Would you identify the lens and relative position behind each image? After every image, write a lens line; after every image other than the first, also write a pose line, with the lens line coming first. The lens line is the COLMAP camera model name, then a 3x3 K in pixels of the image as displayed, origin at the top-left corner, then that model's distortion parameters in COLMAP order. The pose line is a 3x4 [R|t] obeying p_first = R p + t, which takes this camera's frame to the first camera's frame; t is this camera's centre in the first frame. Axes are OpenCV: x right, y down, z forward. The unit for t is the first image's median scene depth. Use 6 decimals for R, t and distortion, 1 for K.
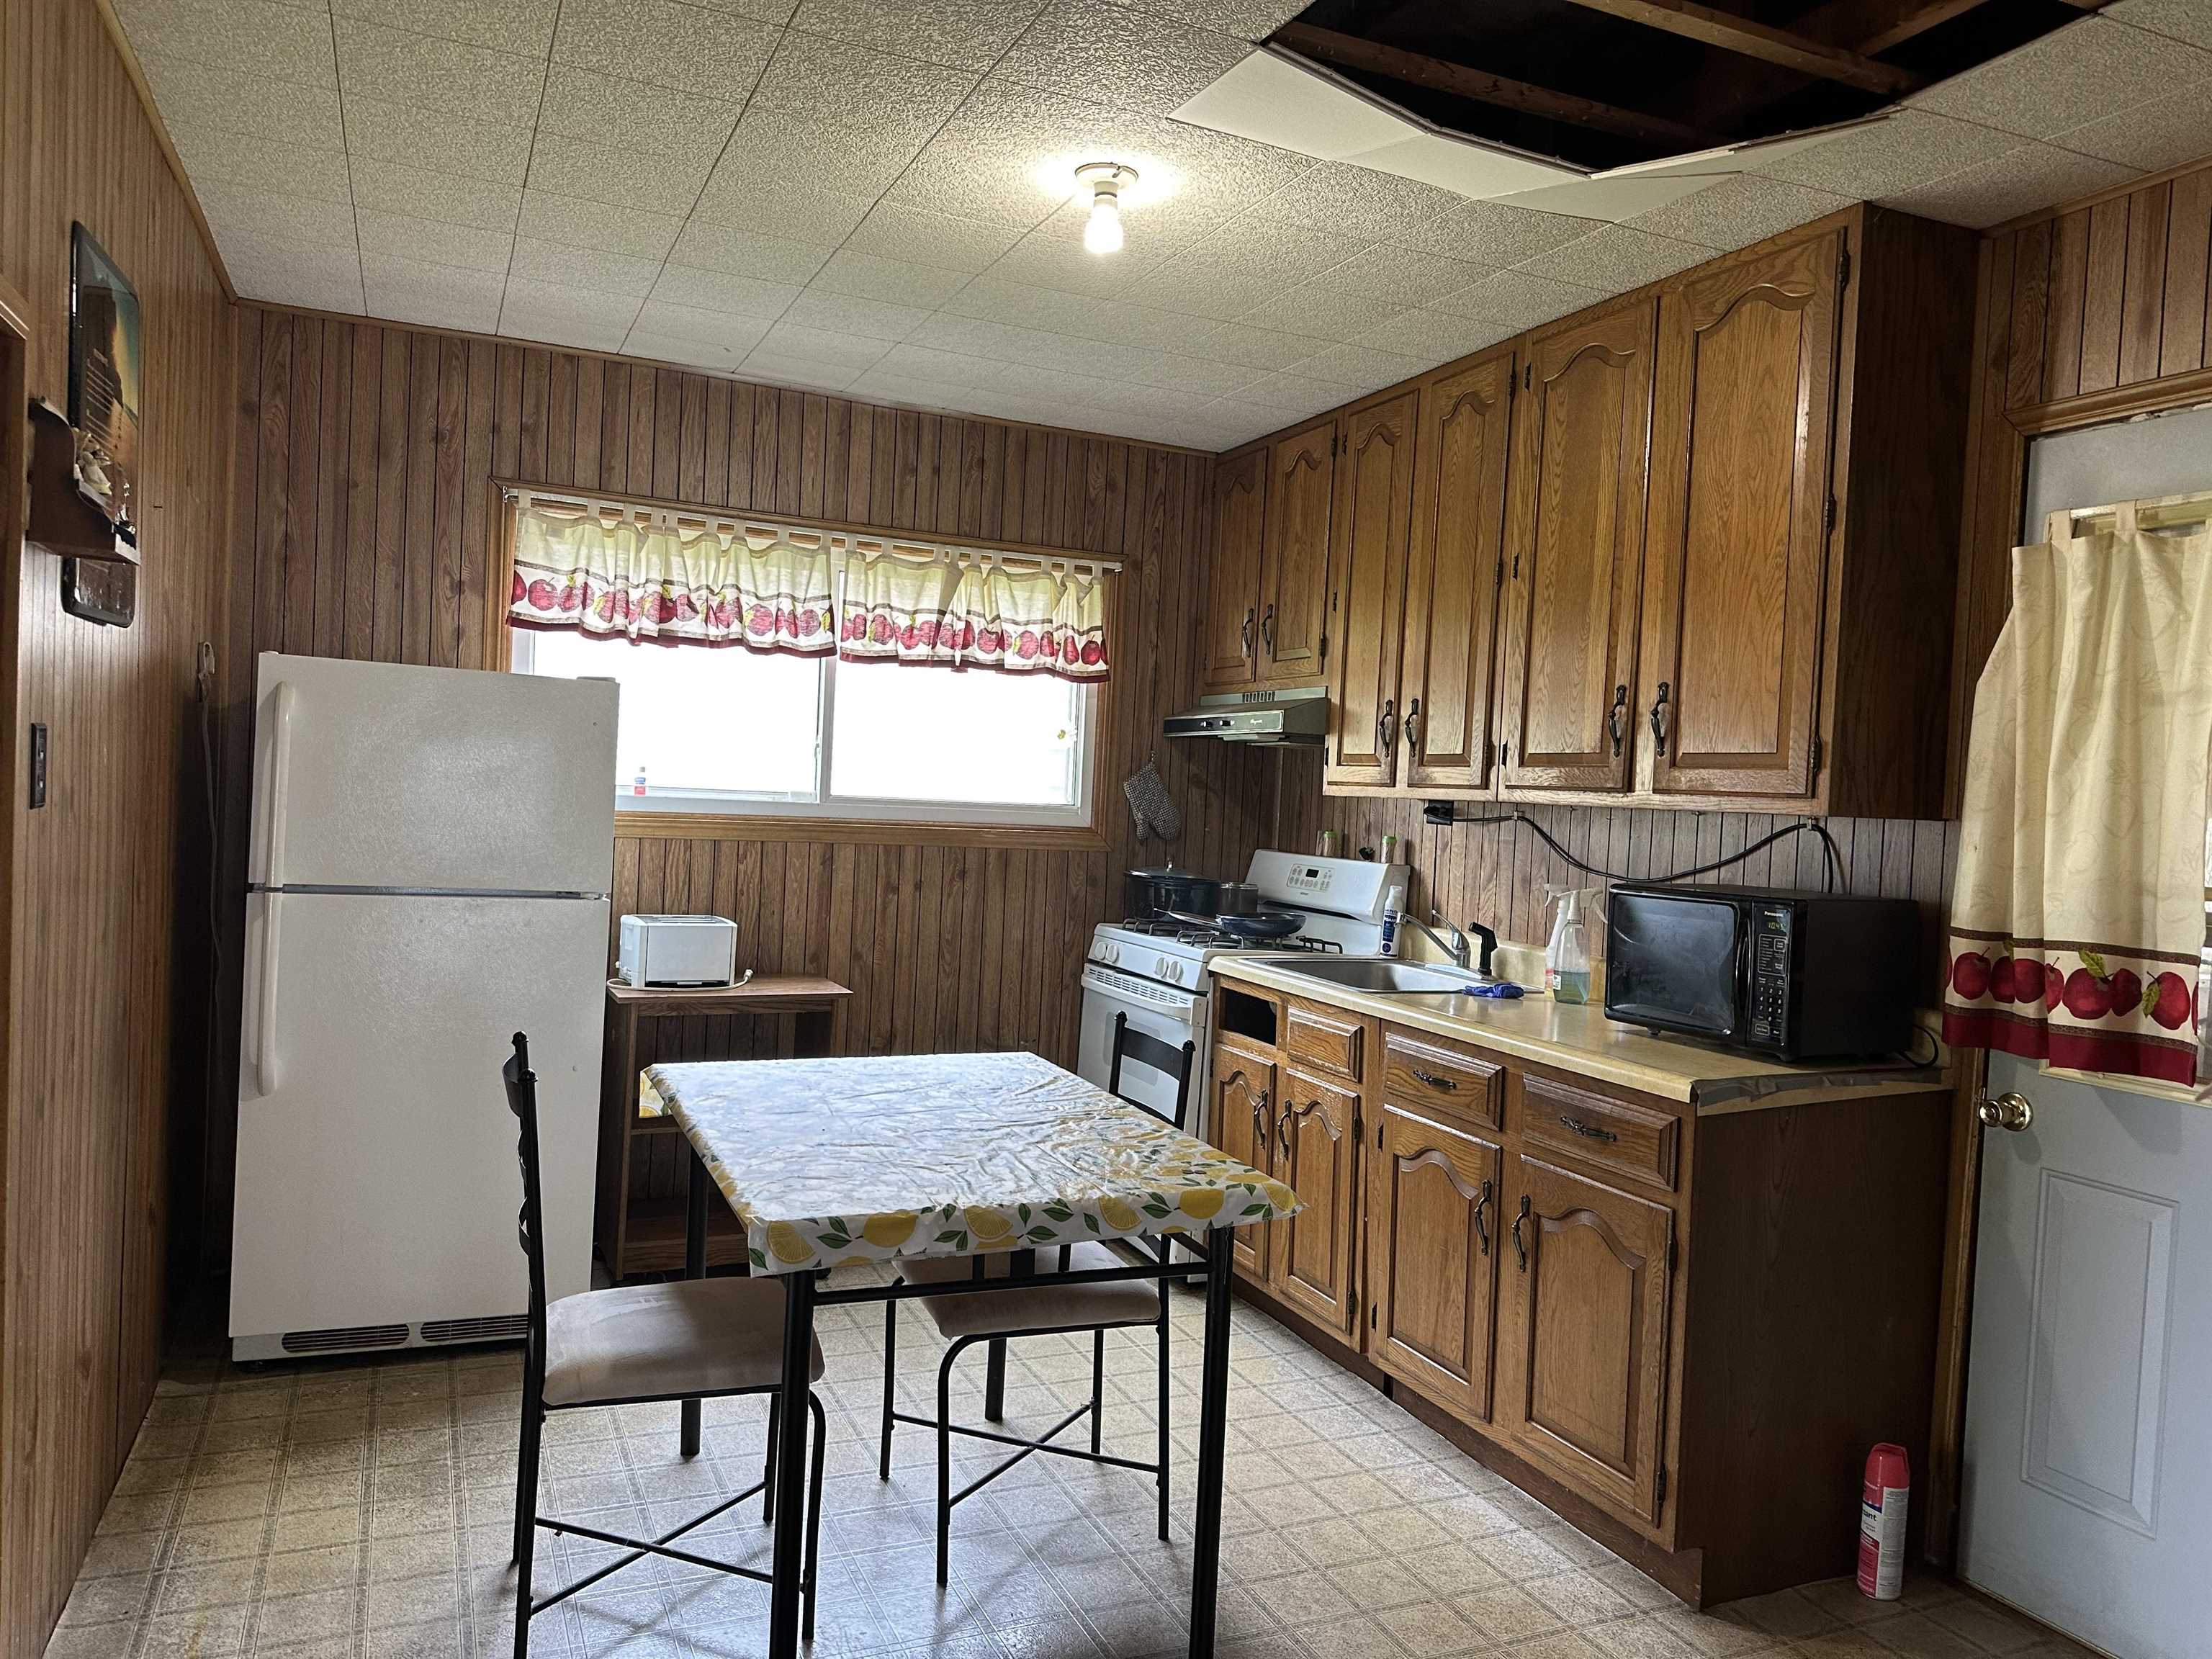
lens RADIAL K [[1537.0, 0, 1106.0], [0, 1537.0, 829.5], [0, 0, 1]] dist [0.154581, -0.196873]
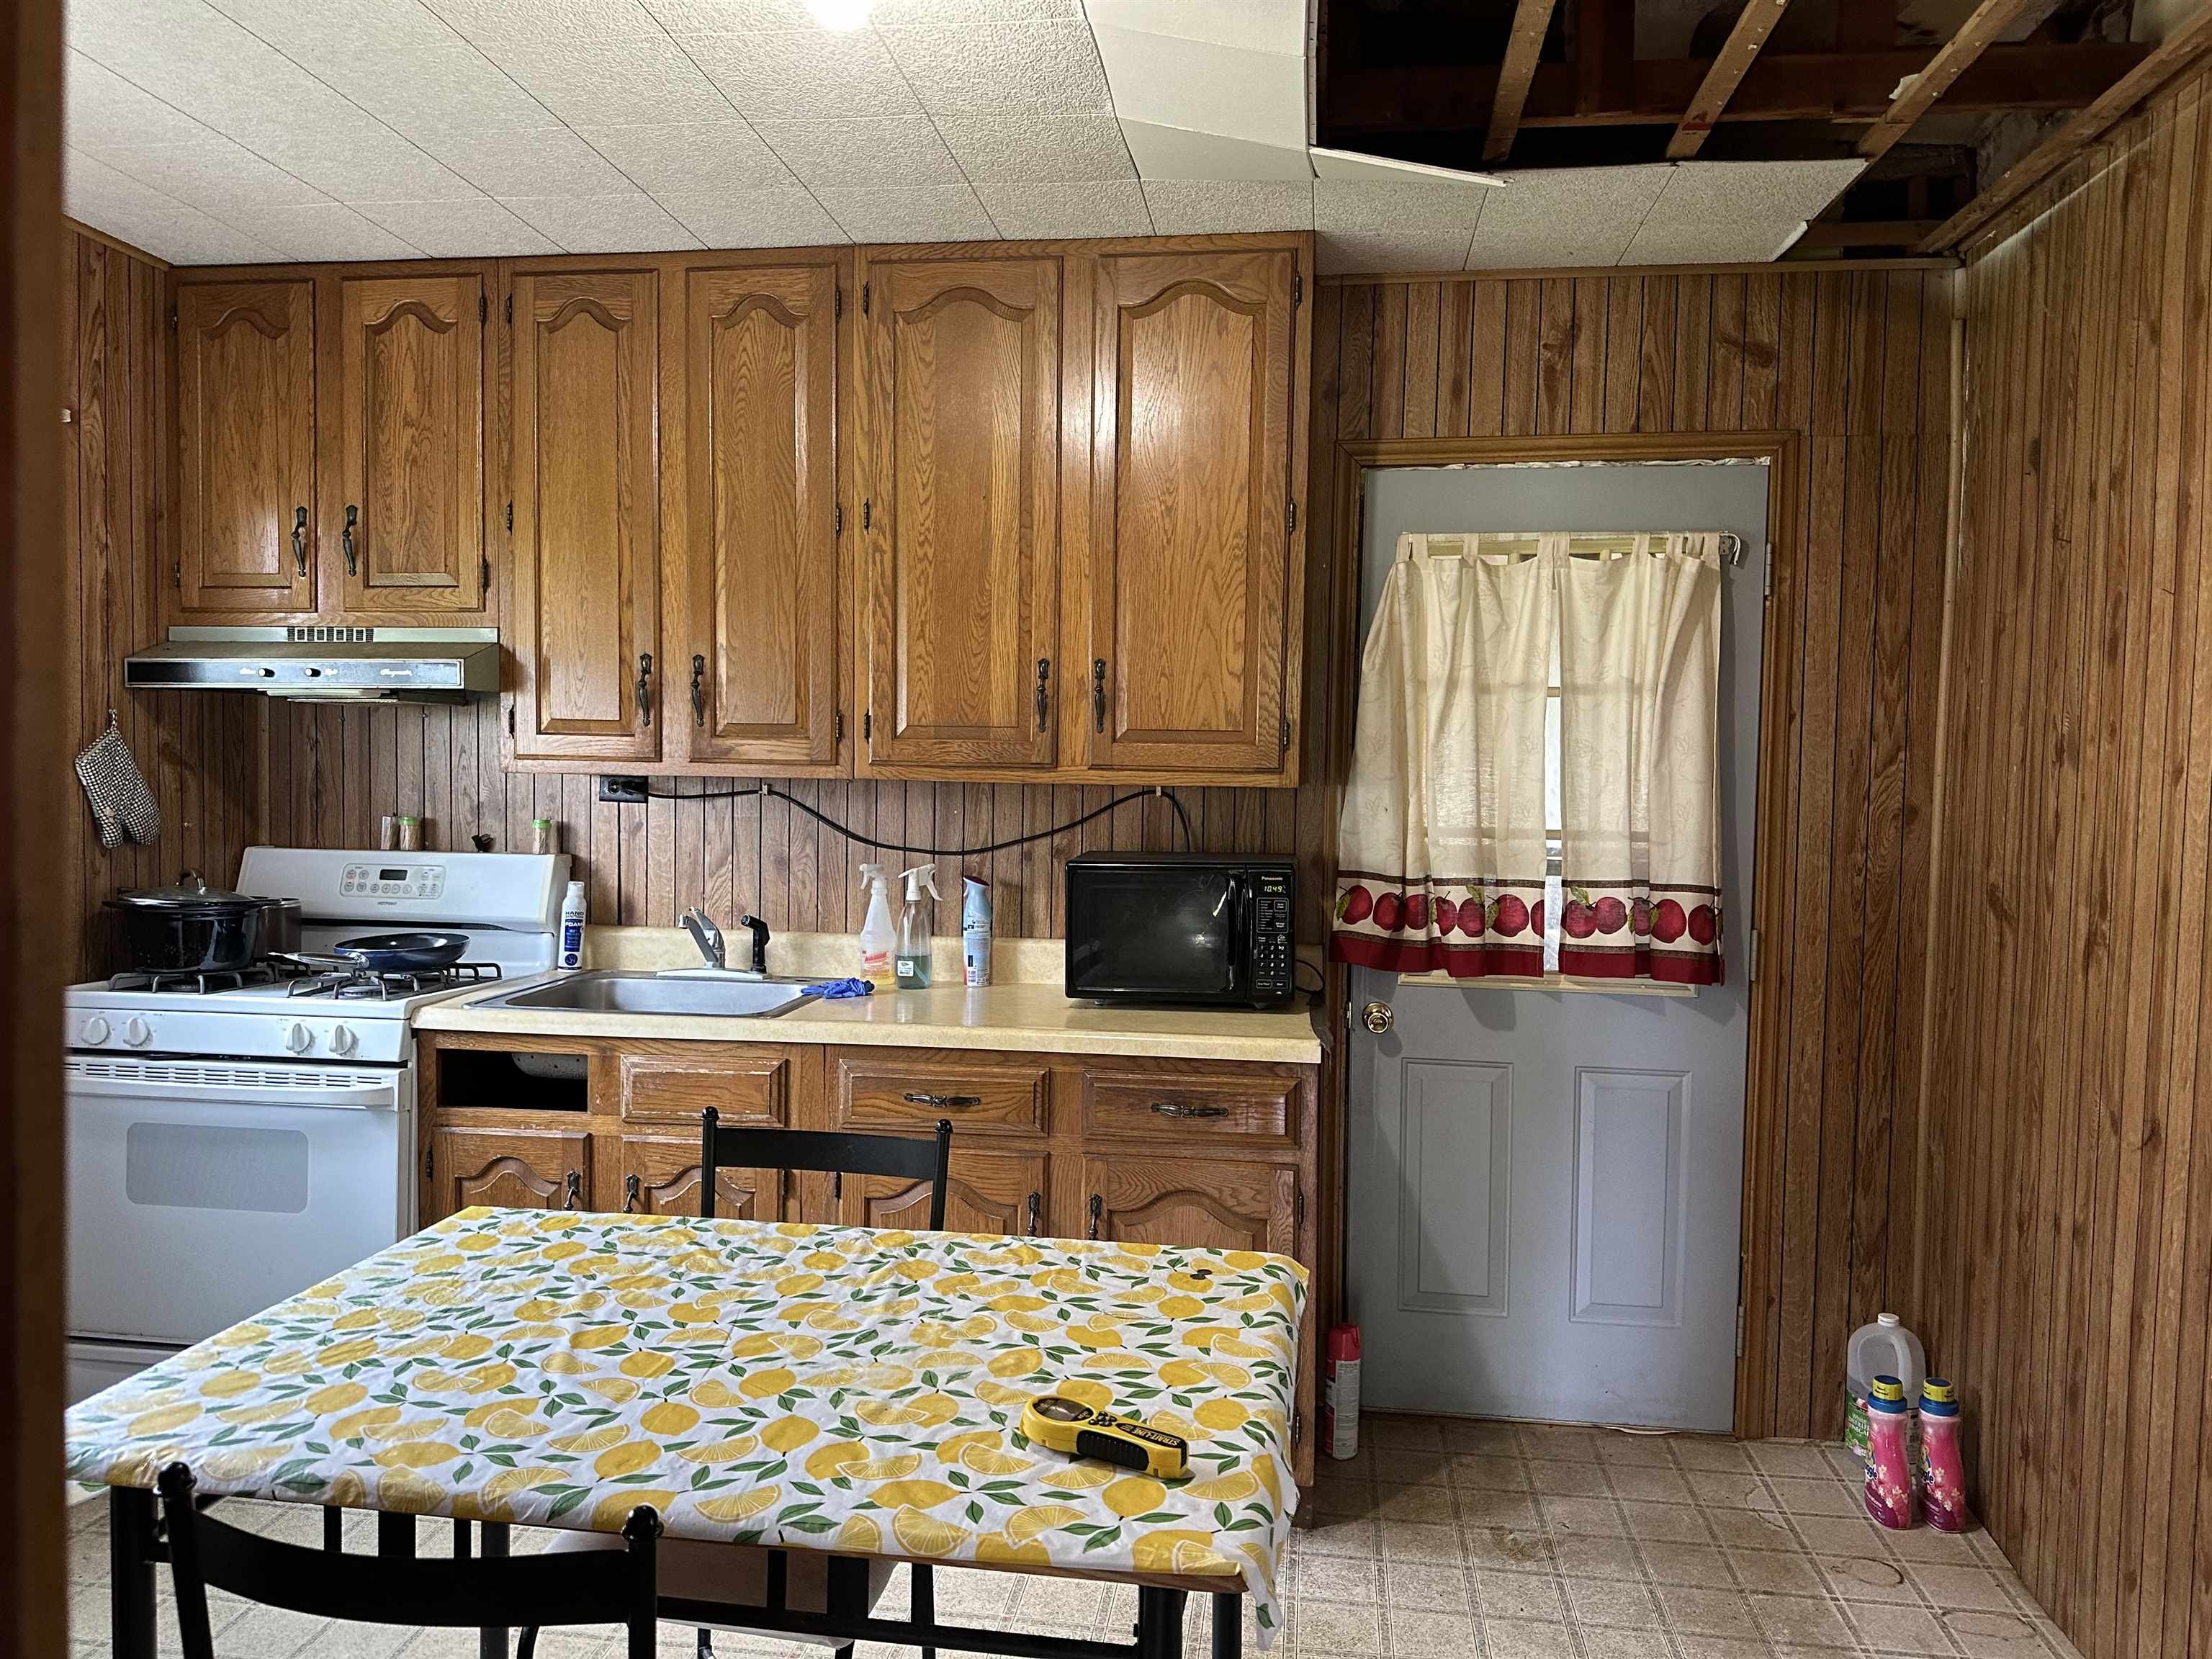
lens RADIAL K [[1537.0, 0, 1106.0], [0, 1537.0, 829.5], [0, 0, 1]] dist [0.154581, -0.196873]
pose [[0.536545, -0.074772, 0.840552, -0.411322], [0.032550, 0.997159, 0.067926, -0.043647], [-0.843244, -0.009086, 0.537455, 0.392658]]
